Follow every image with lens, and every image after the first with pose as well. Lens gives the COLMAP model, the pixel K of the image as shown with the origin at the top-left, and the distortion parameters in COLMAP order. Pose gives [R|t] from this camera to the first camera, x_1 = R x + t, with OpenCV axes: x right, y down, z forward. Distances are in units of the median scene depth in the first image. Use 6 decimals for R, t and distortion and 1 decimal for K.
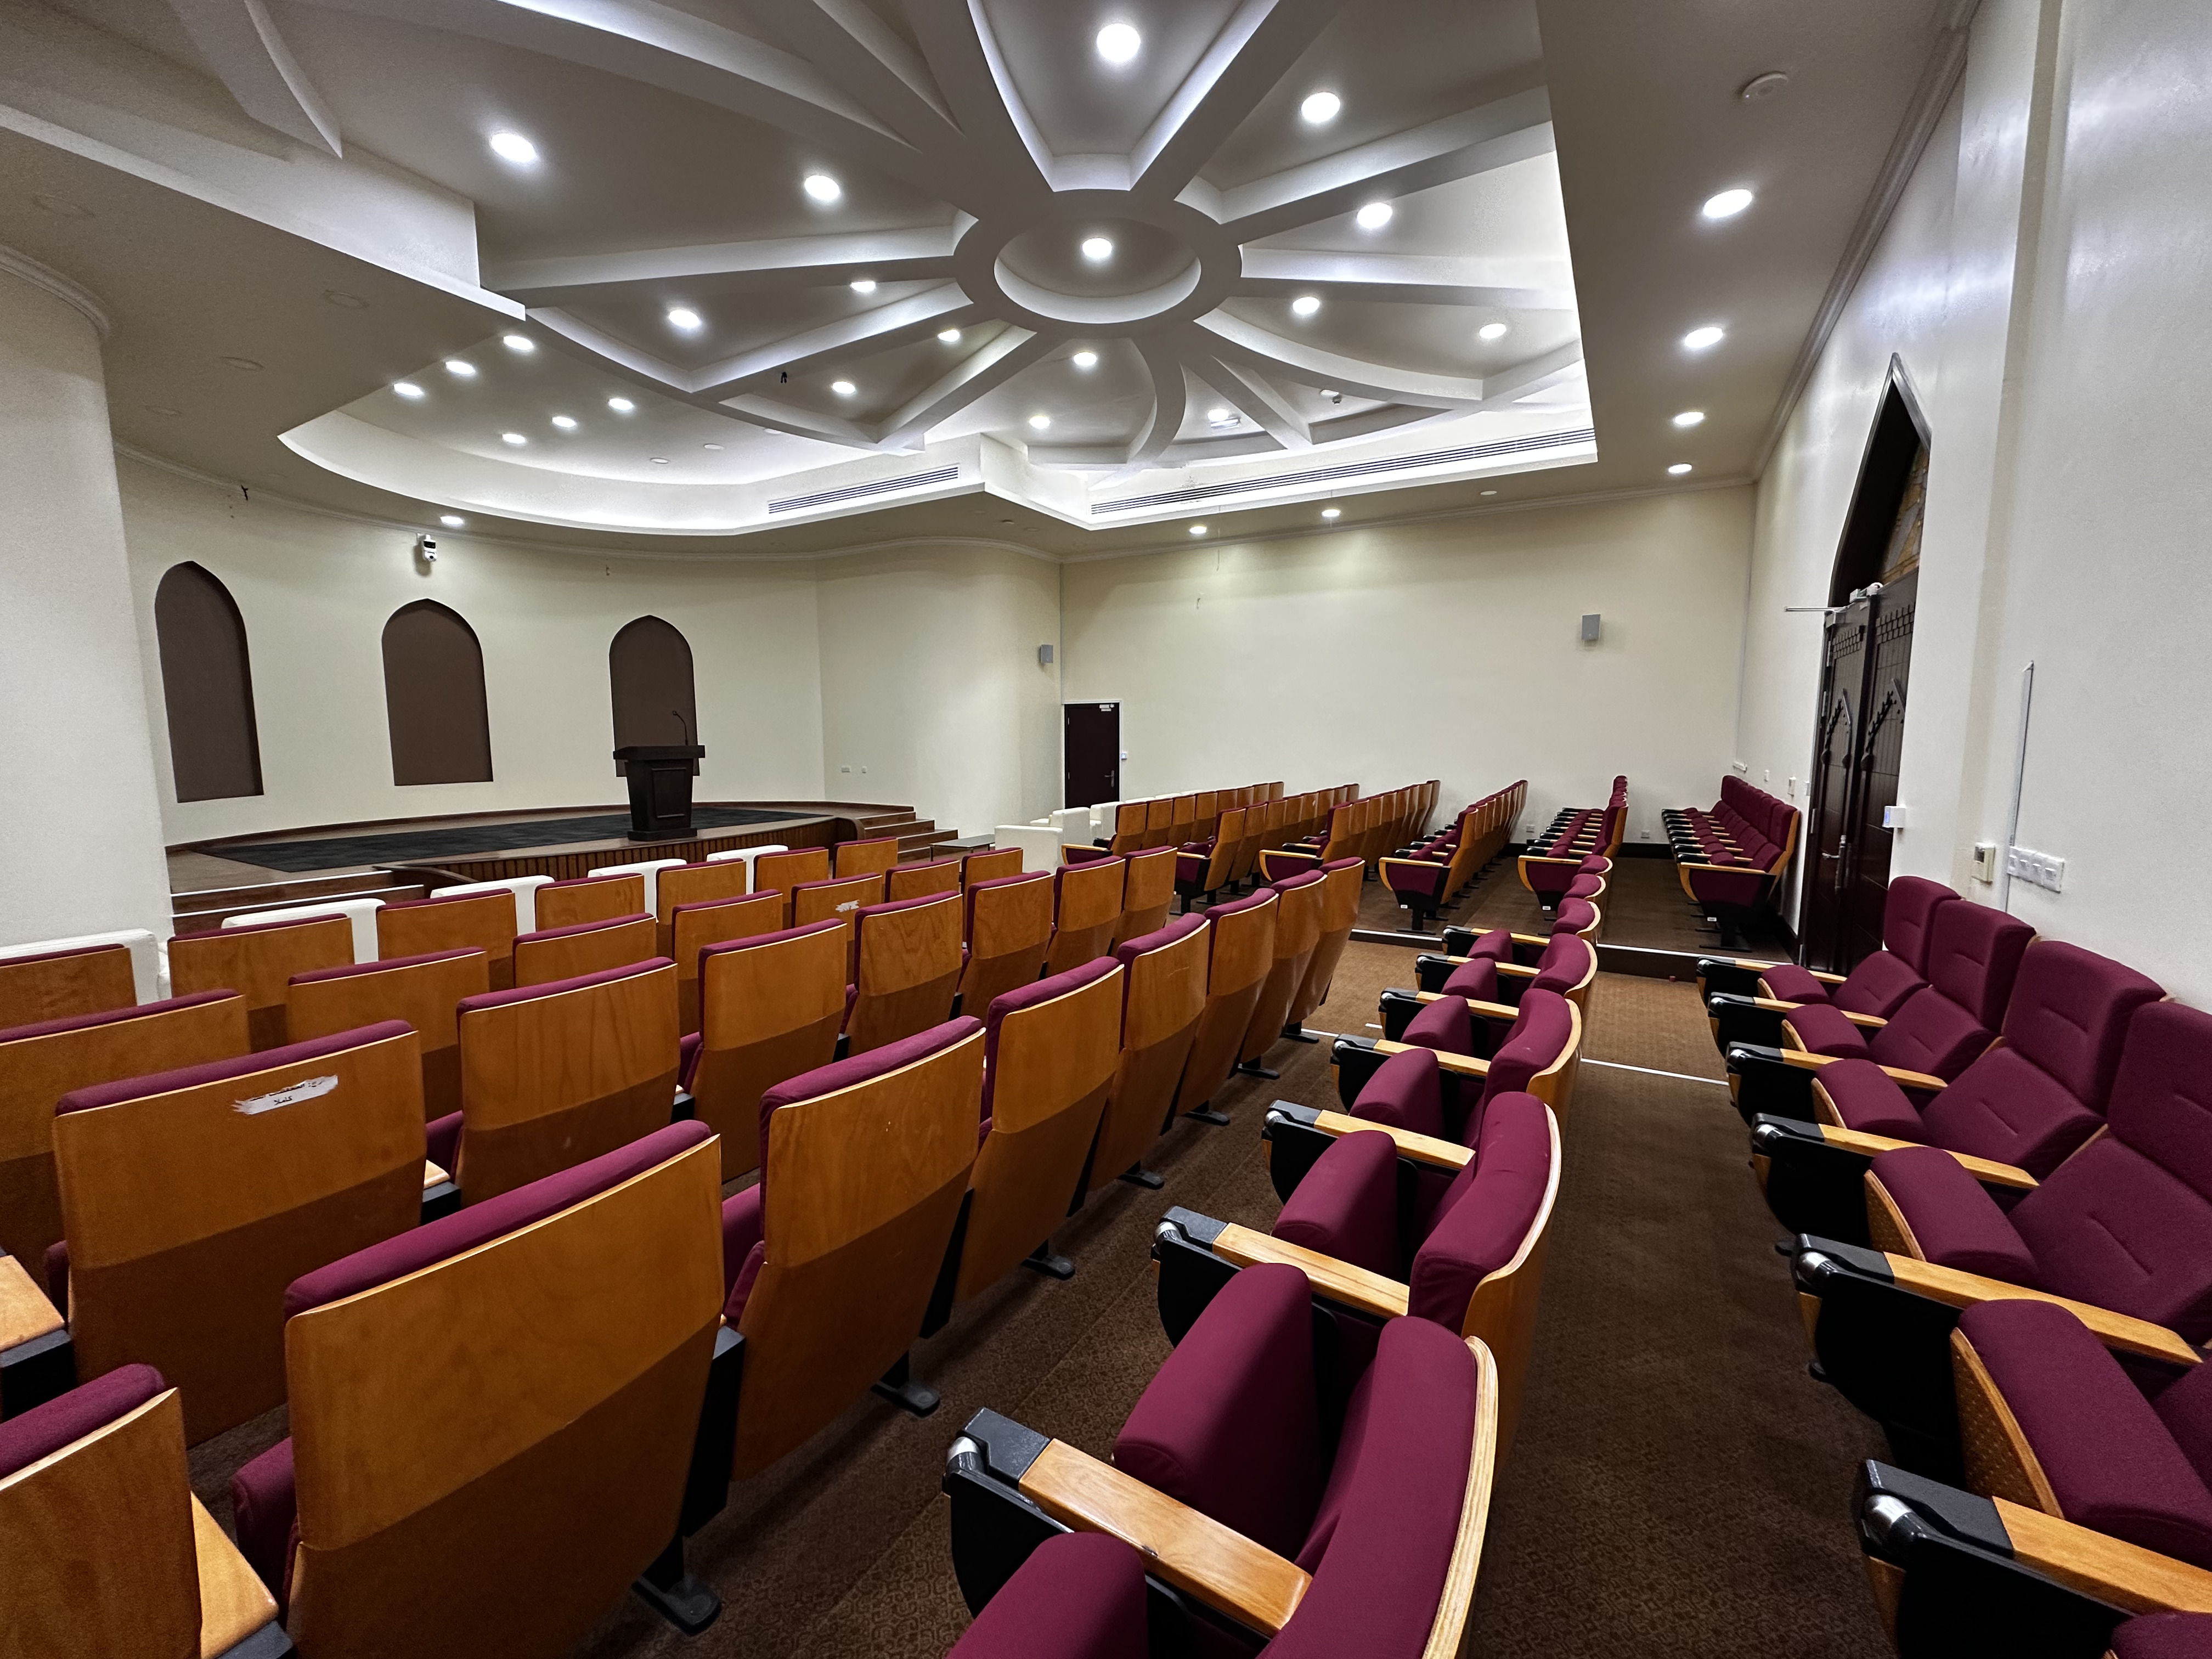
lens RADIAL K [[869.3, 0, 1106.0], [0, 869.3, 829.5], [0, 0, 1]] dist [-0.001735, -0.000066]
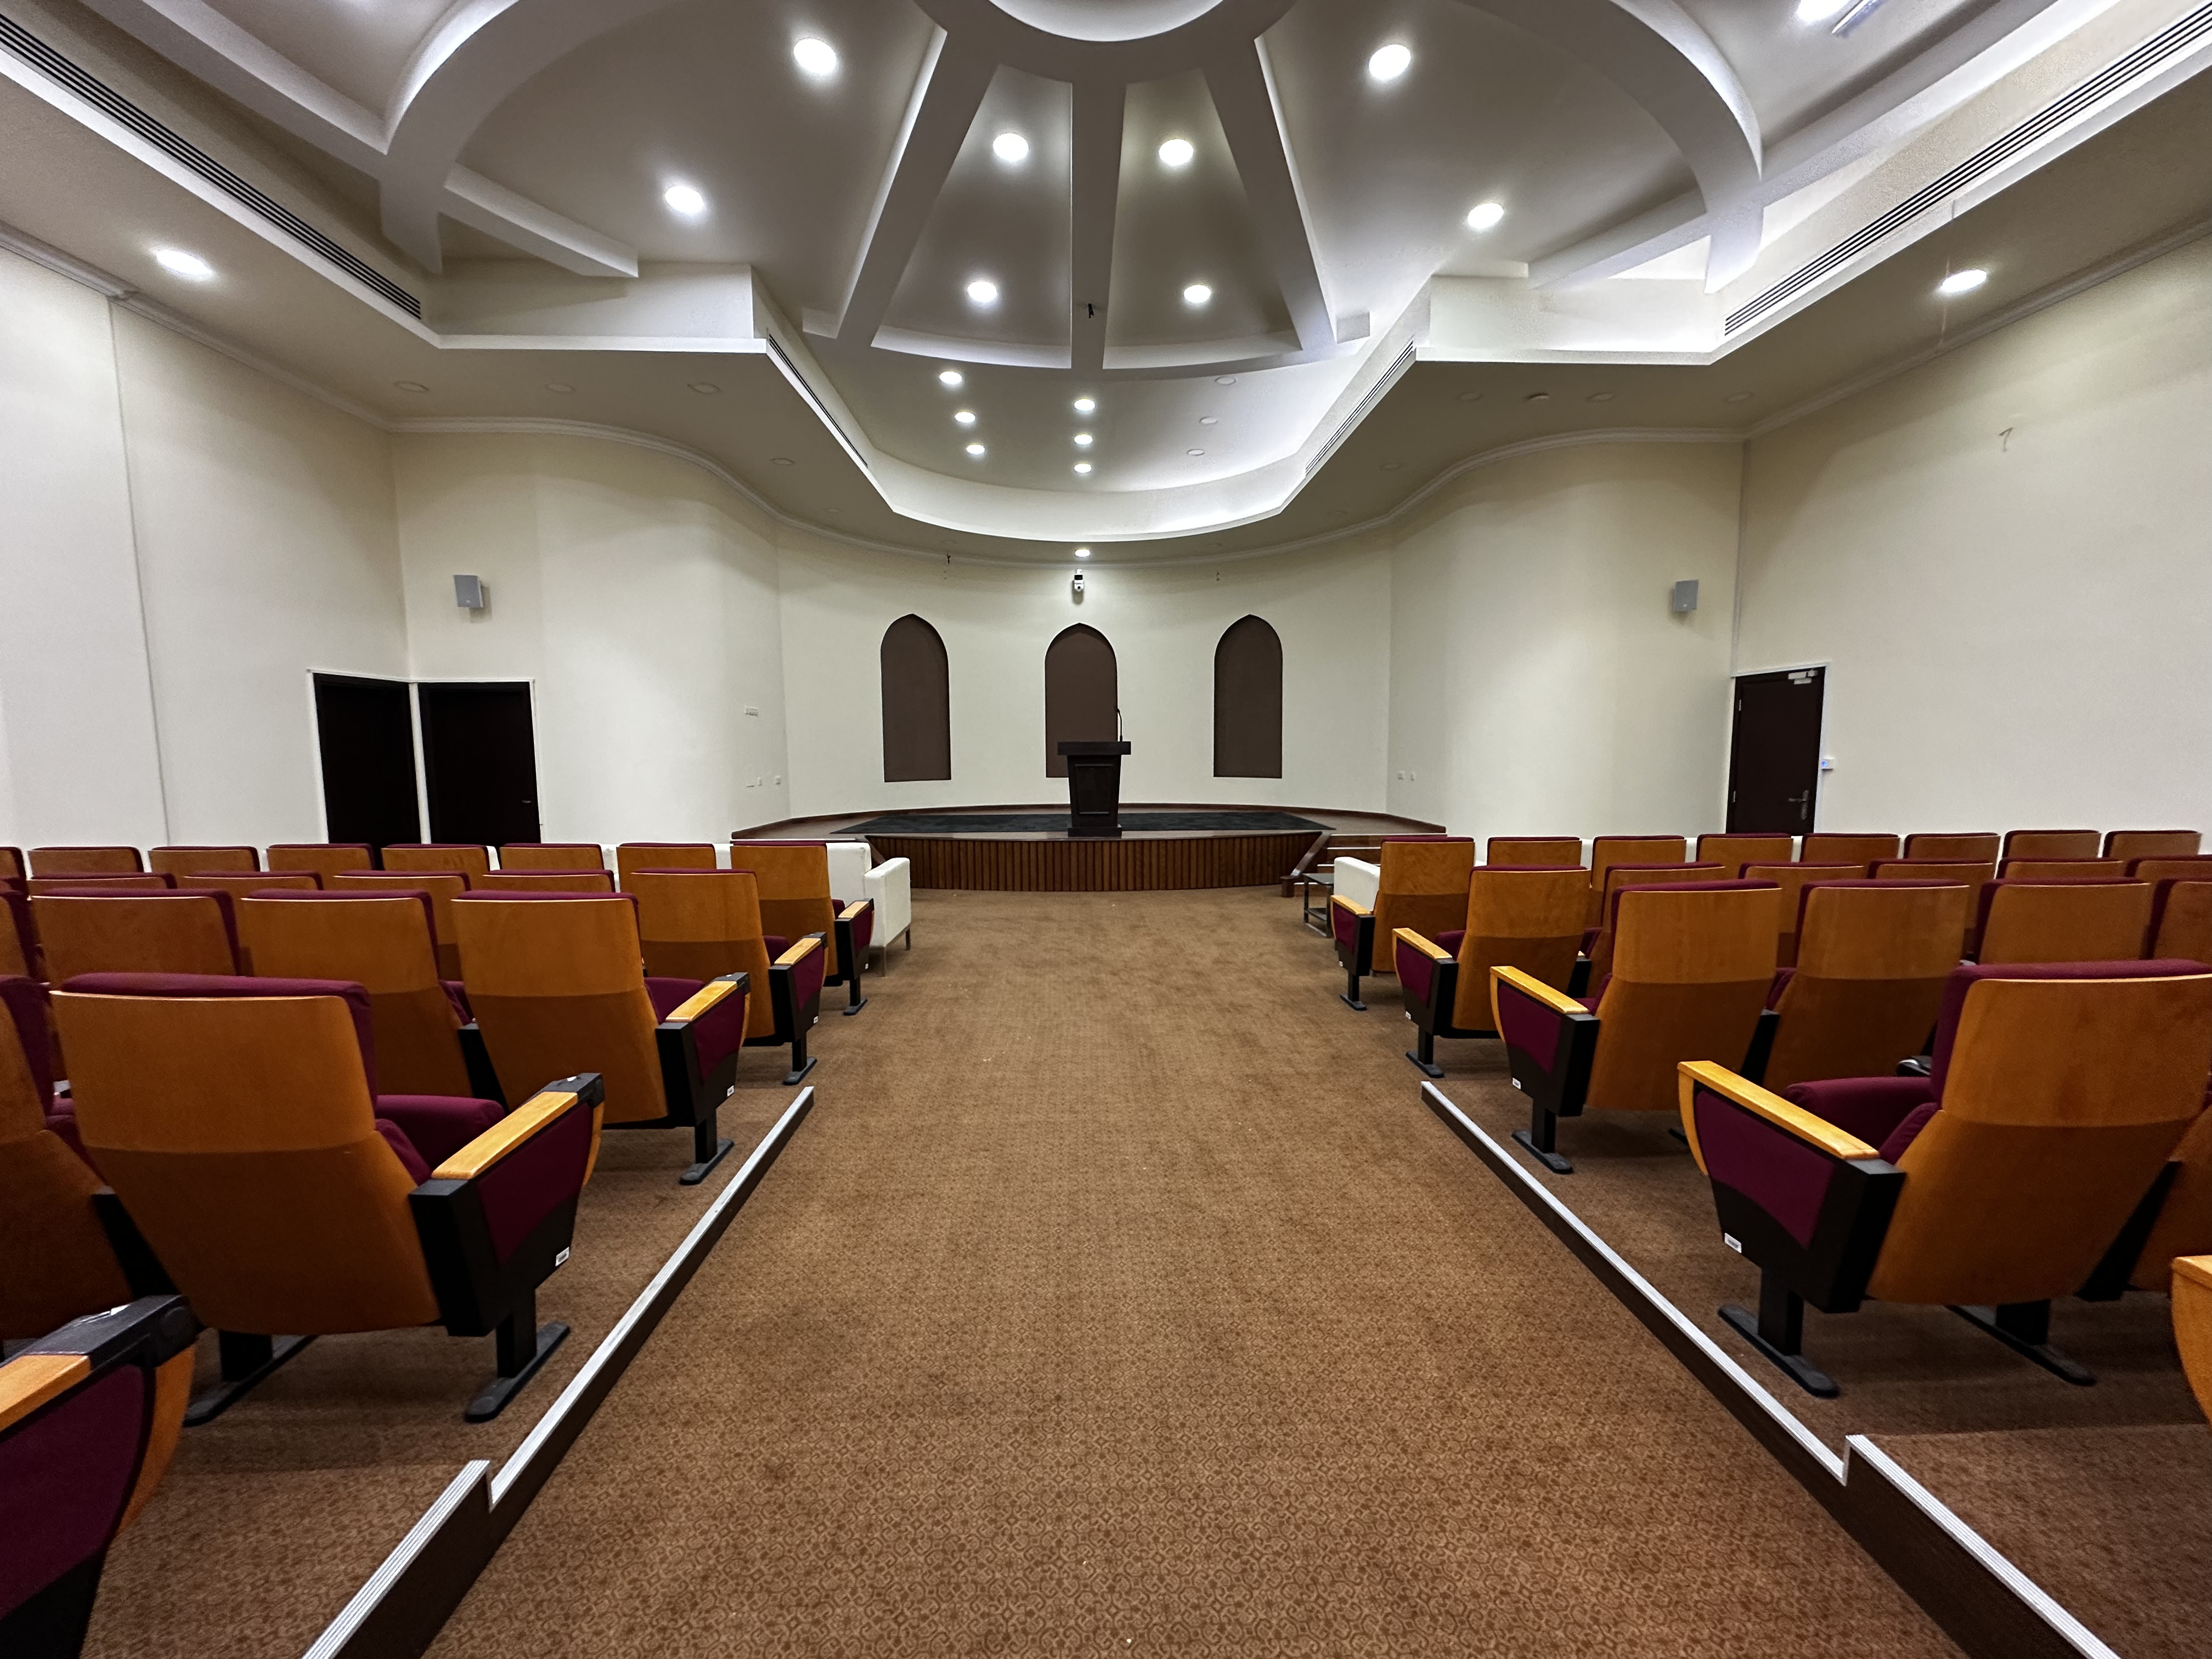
lens RADIAL K [[869.3, 0, 1106.0], [0, 869.3, 829.5], [0, 0, 1]] dist [-0.001735, -0.000066]
pose [[0.555060, 0.080379, -0.827918, 0.273822], [-0.085211, 0.995579, 0.039529, -0.032207], [0.827434, 0.048607, 0.559455, 0.389700]]
